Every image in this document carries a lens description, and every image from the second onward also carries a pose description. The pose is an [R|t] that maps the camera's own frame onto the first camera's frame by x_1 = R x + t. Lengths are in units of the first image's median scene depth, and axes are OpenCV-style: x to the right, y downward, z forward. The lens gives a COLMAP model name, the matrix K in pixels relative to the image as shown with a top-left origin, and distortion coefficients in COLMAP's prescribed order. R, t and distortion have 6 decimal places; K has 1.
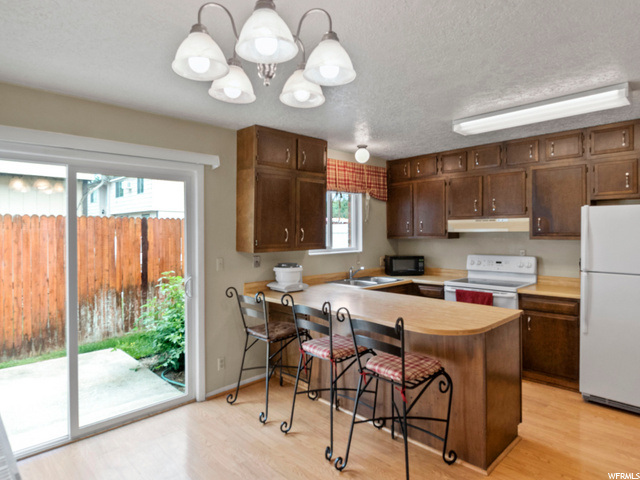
lens RADIAL K [[380.5, 0, 319.9], [0, 380.5, 236.2], [0, 0, 1]] dist [0.001951, -0.000226]
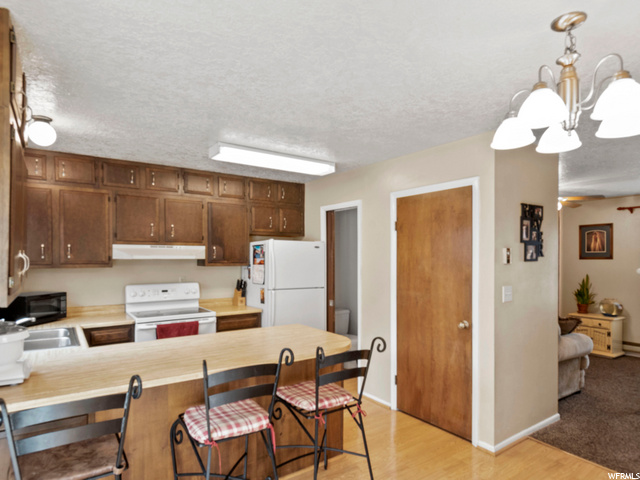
lens RADIAL K [[385.1, 0, 321.5], [0, 385.1, 259.3], [0, 0, 1]] dist [0.002648, -0.000304]
pose [[0.155565, 0.003439, 0.987820, -0.453213], [0.008580, 0.999952, -0.004832, -0.003114], [-0.987788, 0.009228, 0.155528, 0.489799]]
